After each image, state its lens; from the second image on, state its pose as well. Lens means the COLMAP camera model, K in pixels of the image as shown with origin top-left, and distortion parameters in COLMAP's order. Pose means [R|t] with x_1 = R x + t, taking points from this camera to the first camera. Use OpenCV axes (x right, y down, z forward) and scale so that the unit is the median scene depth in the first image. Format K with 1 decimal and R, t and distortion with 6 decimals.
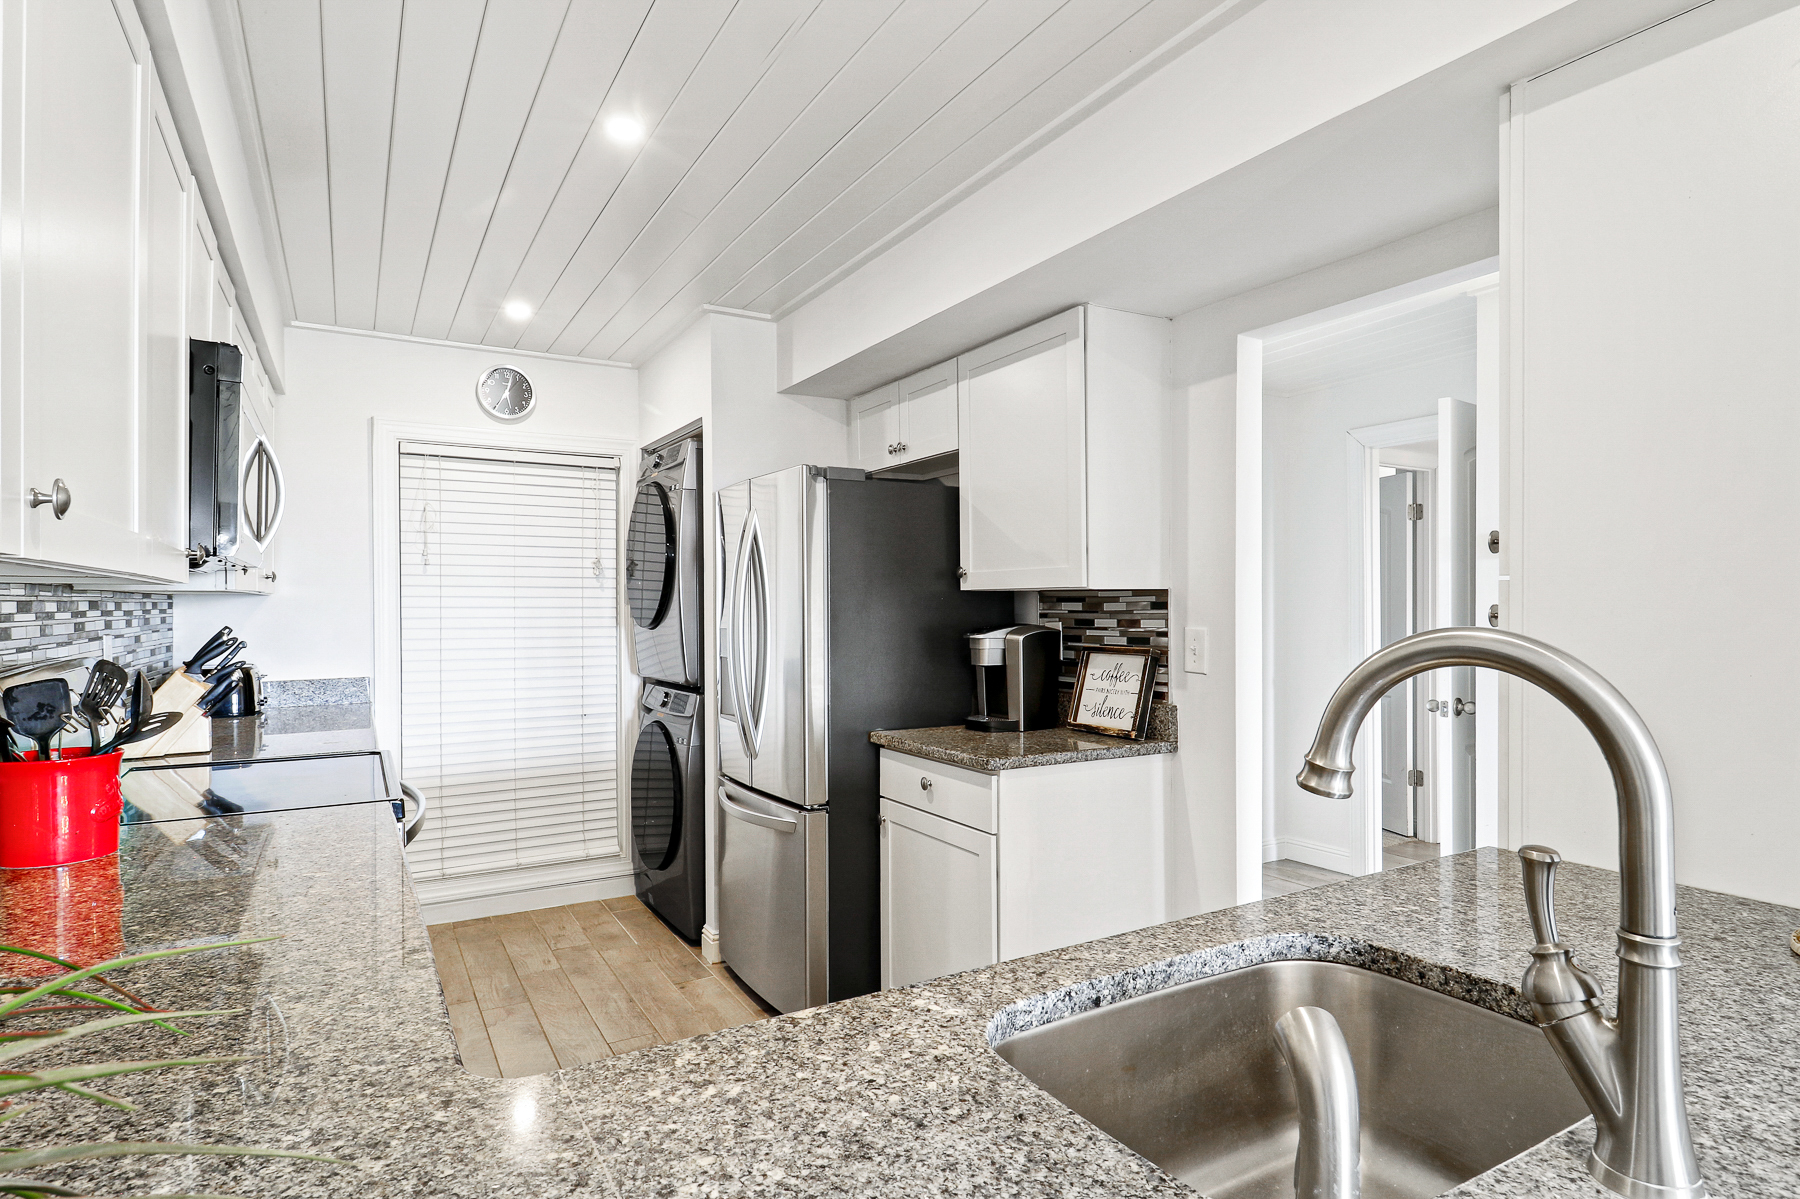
lens RADIAL K [[1004.3, 0, 900.0], [0, 1004.3, 599.5], [0, 0, 1]] dist [-0.002392, -0.000342]
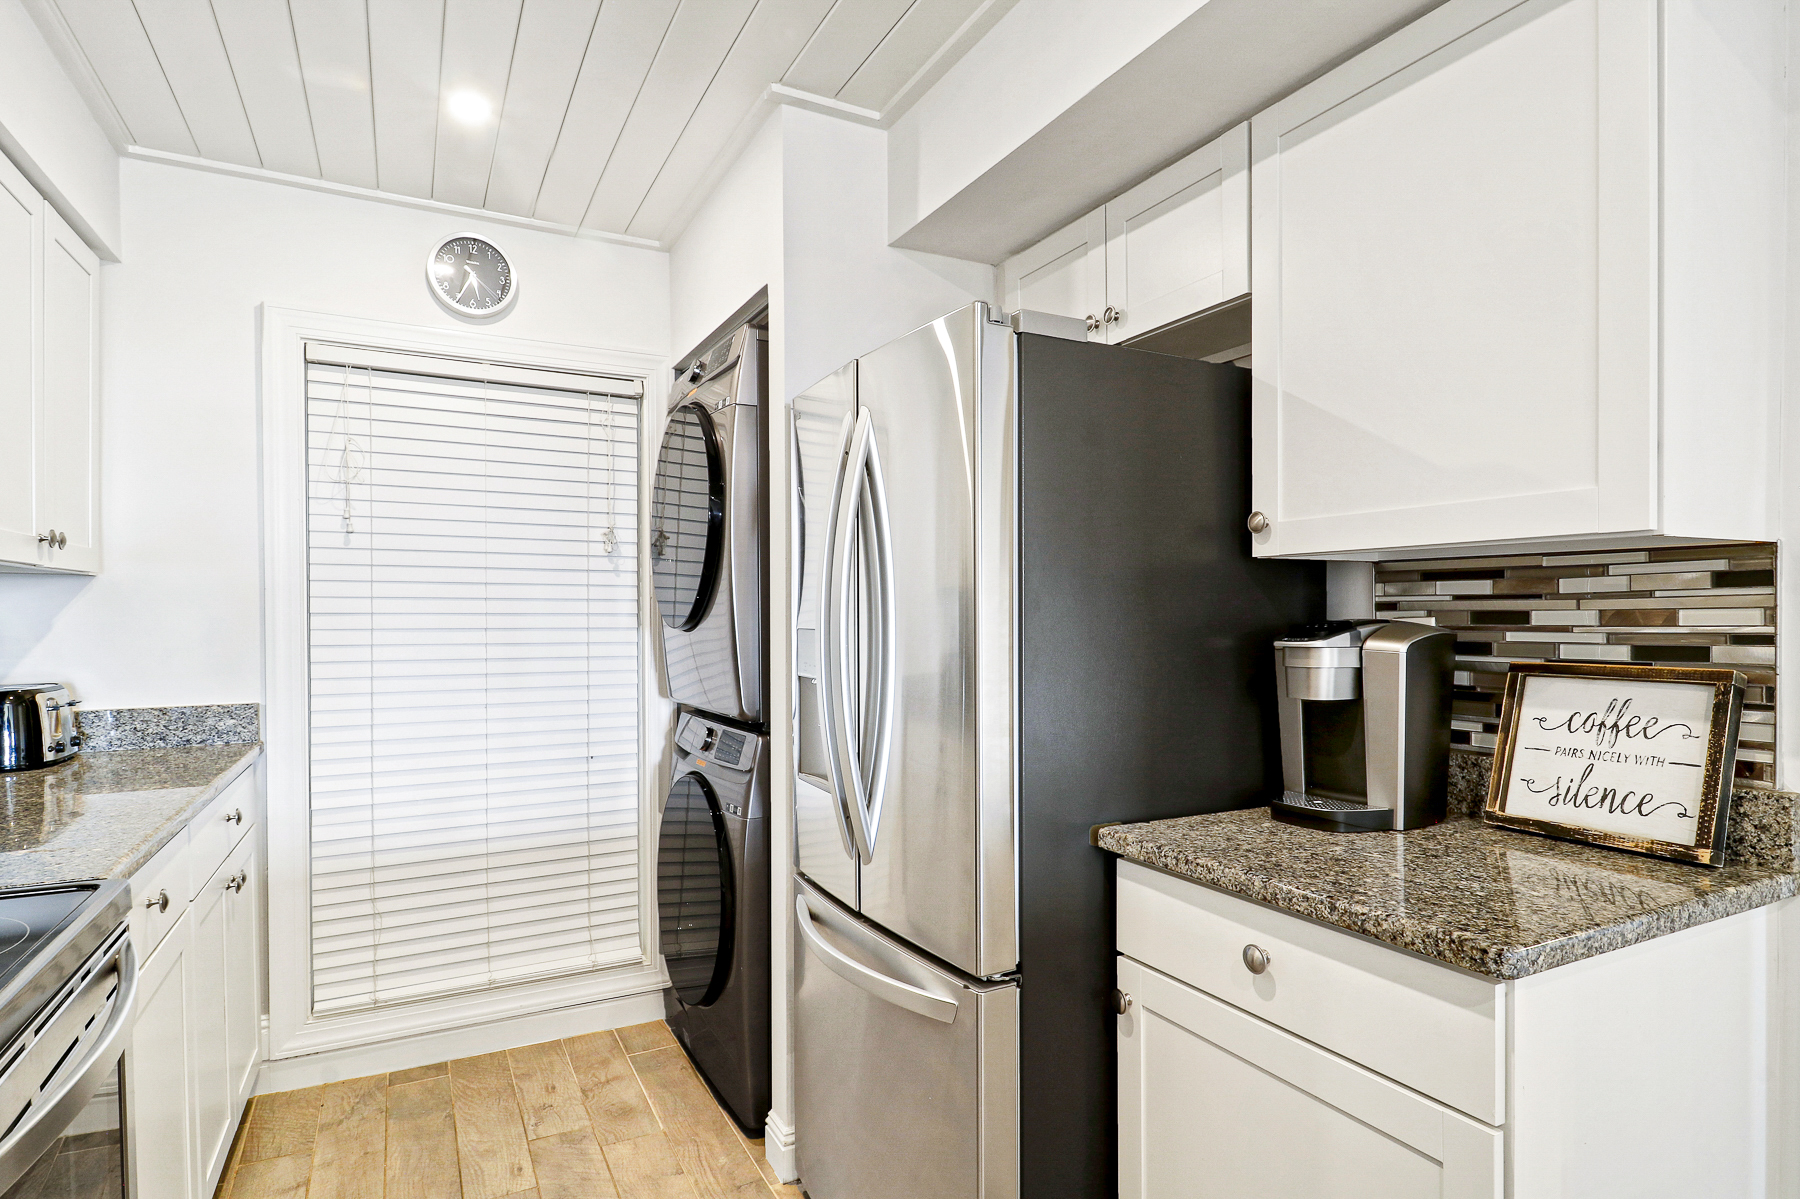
lens RADIAL K [[986.3, 0, 896.7], [0, 986.3, 616.8], [0, 0, 1]] dist [0.002059, -0.000443]
pose [[0.998973, 0.002306, -0.045255, -0.087863], [-0.001954, 0.999968, 0.007802, 0.015808], [0.045272, -0.007705, 0.998945, 0.389871]]
